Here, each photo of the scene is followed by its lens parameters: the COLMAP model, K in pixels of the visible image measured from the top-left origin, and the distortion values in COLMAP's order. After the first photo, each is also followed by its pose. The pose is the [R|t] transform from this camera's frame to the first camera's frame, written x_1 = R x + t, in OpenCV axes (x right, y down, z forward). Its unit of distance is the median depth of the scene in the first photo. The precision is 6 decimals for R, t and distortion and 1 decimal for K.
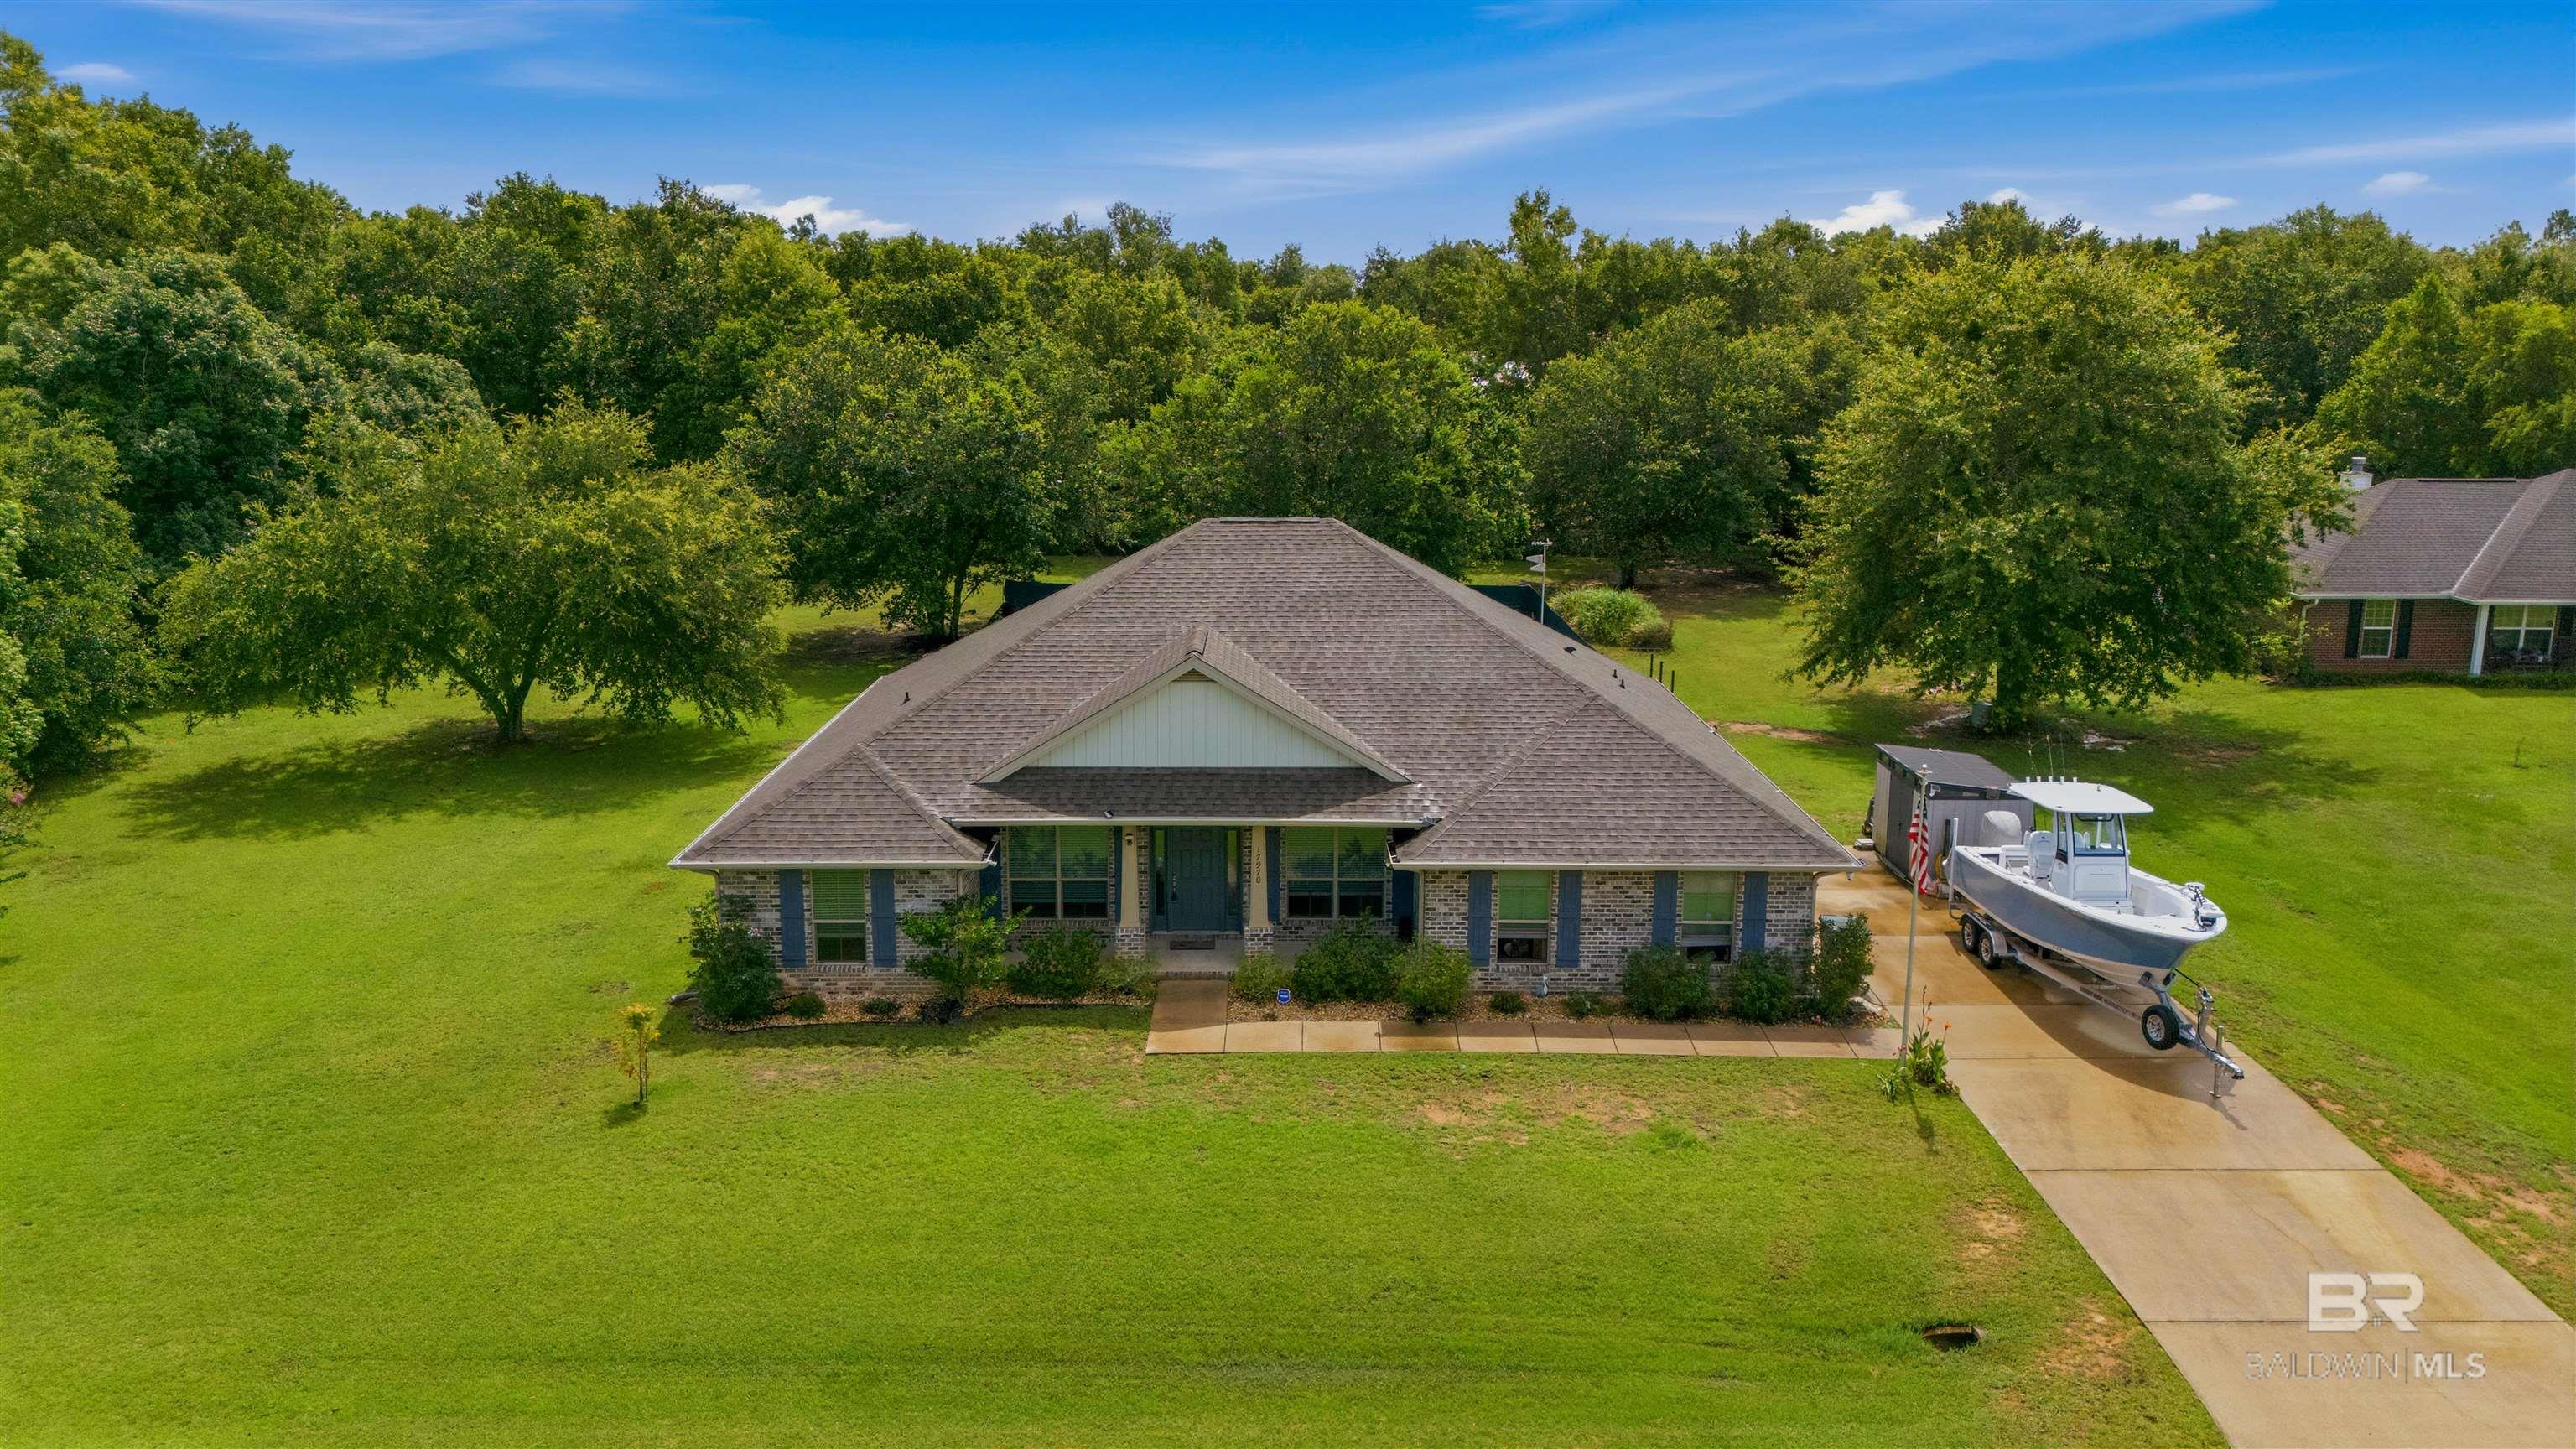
lens RADIAL K [[1911.4, 0, 1287.6], [0, 1911.4, 706.7], [0, 0, 1]] dist [0.055262, -0.044178]
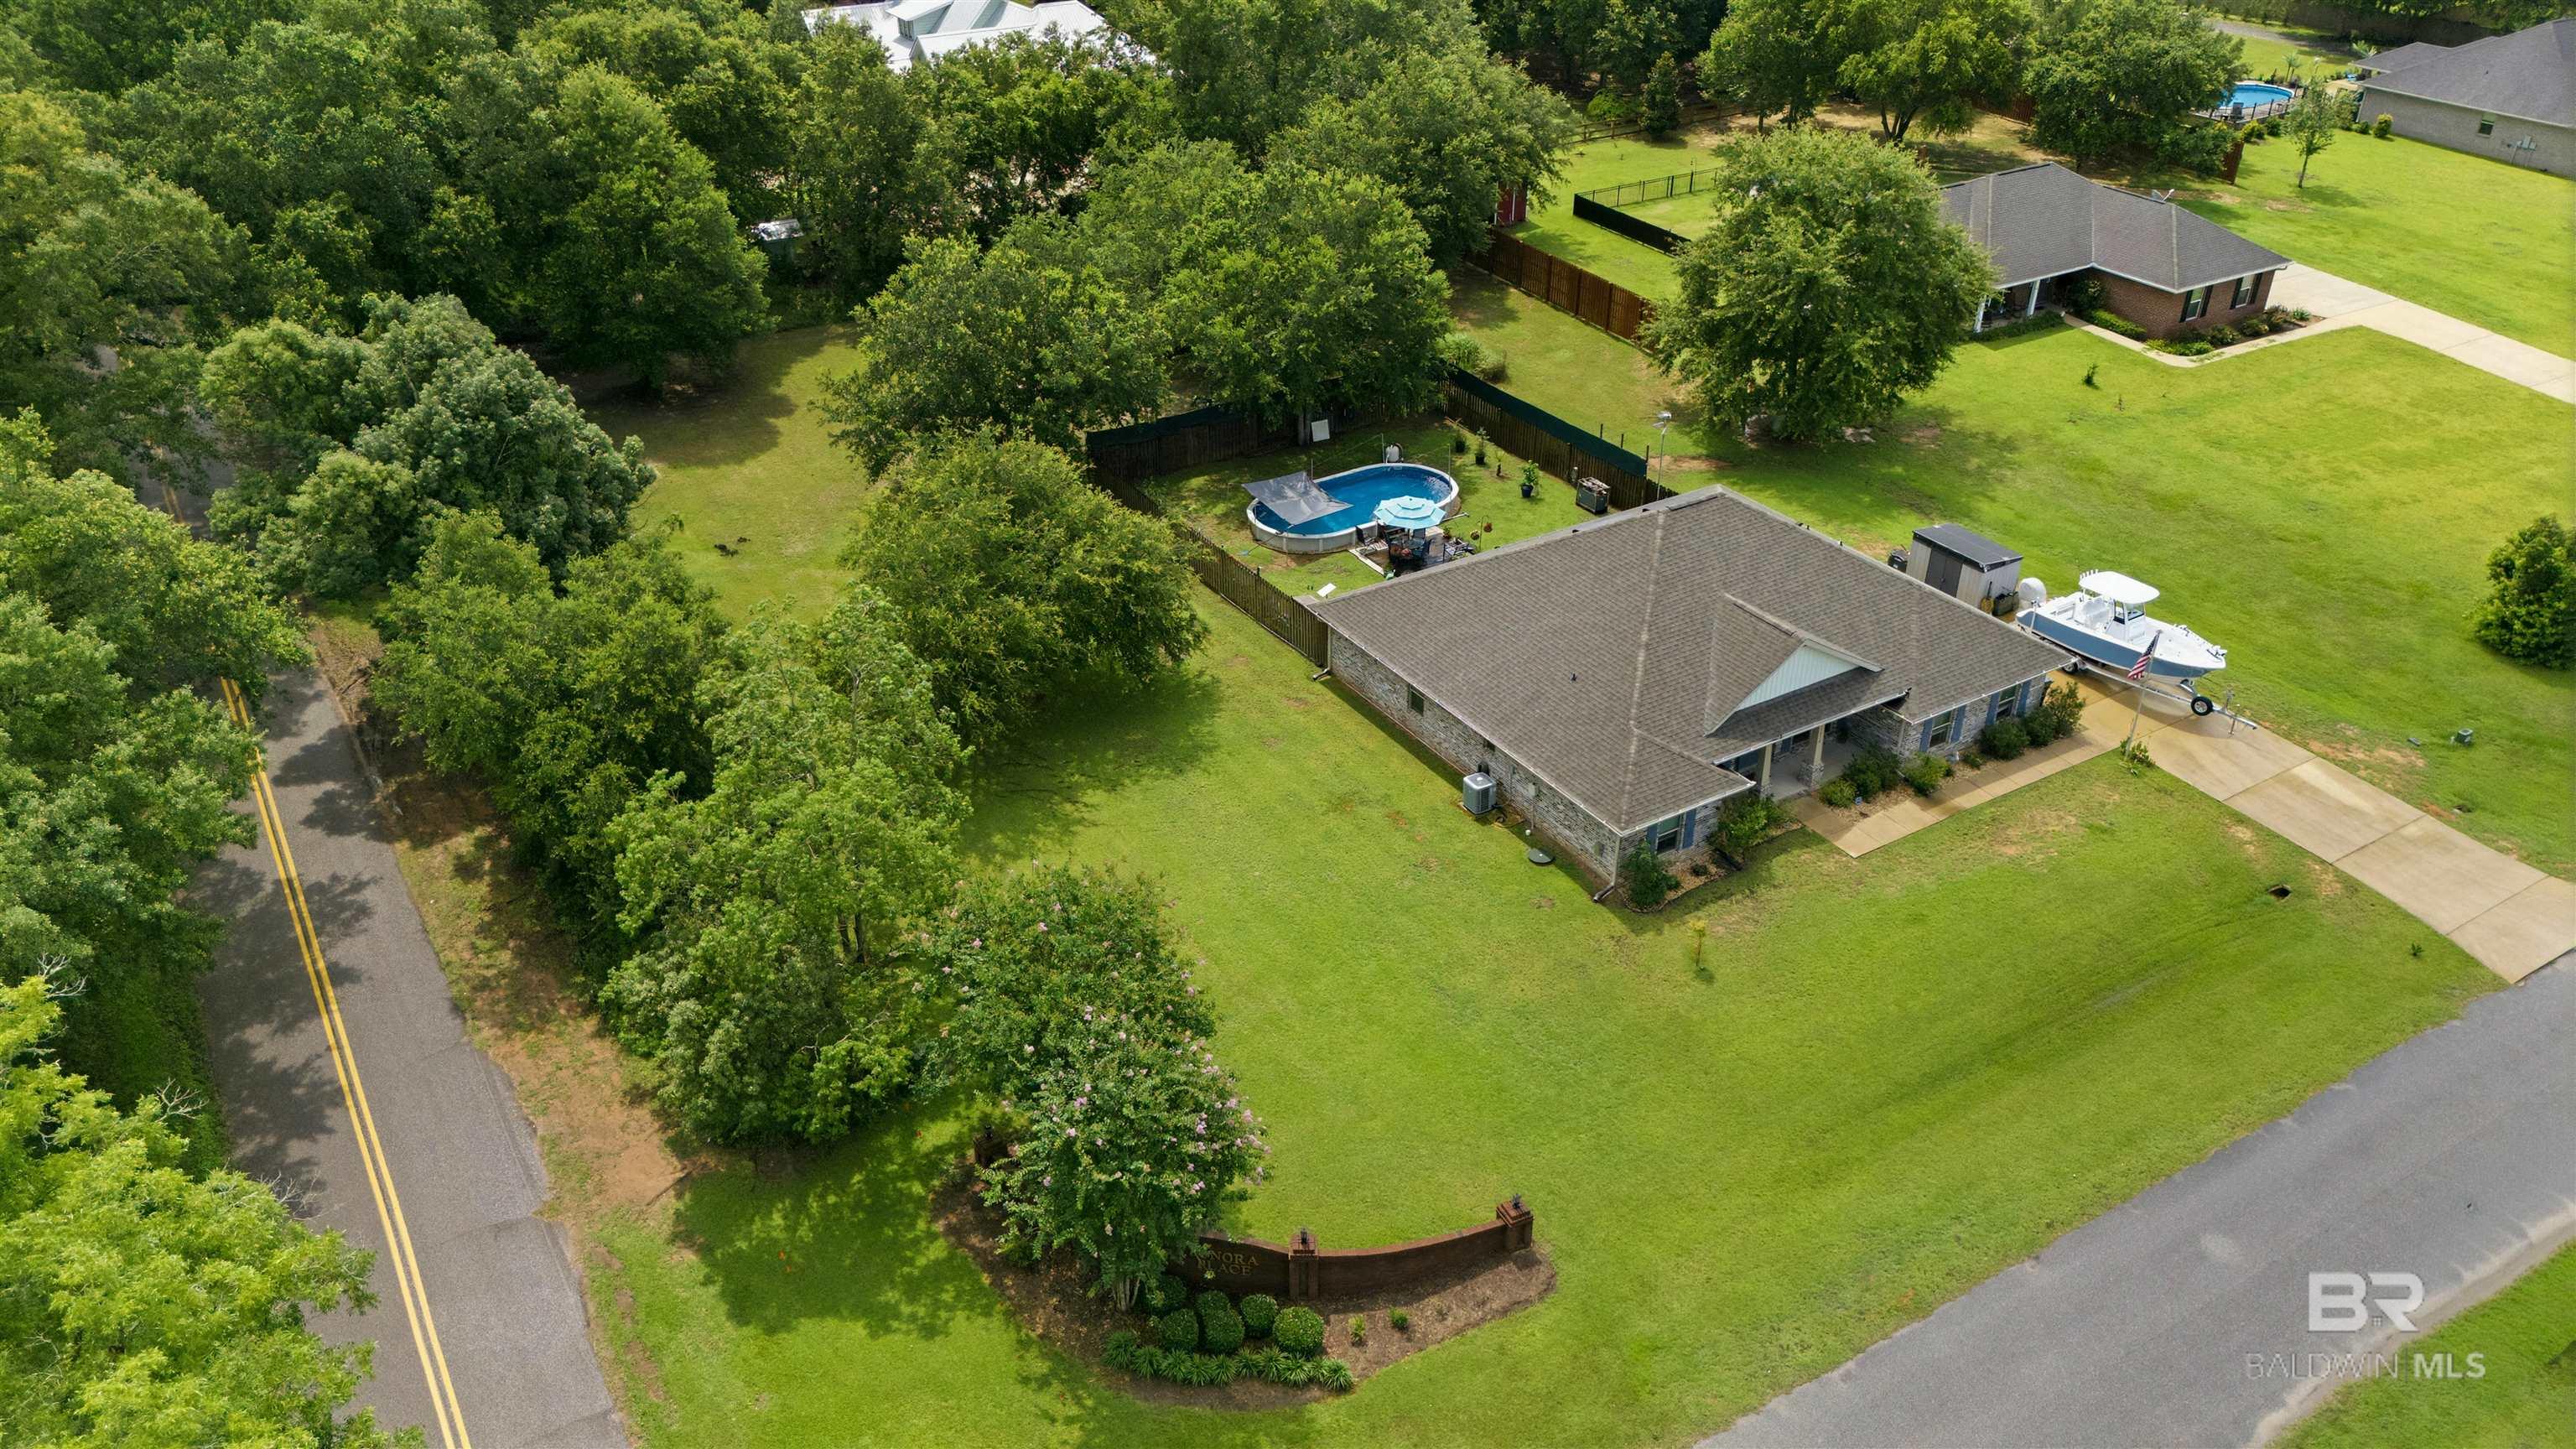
lens RADIAL K [[1911.4, 0, 1295.4], [0, 1911.4, 723.4], [0, 0, 1]] dist [0.055262, -0.044178]
pose [[0.851409, -0.273547, 0.447521, -0.913709], [0.107105, 0.925925, 0.362204, -0.466469], [-0.513451, -0.260452, 0.817639, -0.173077]]
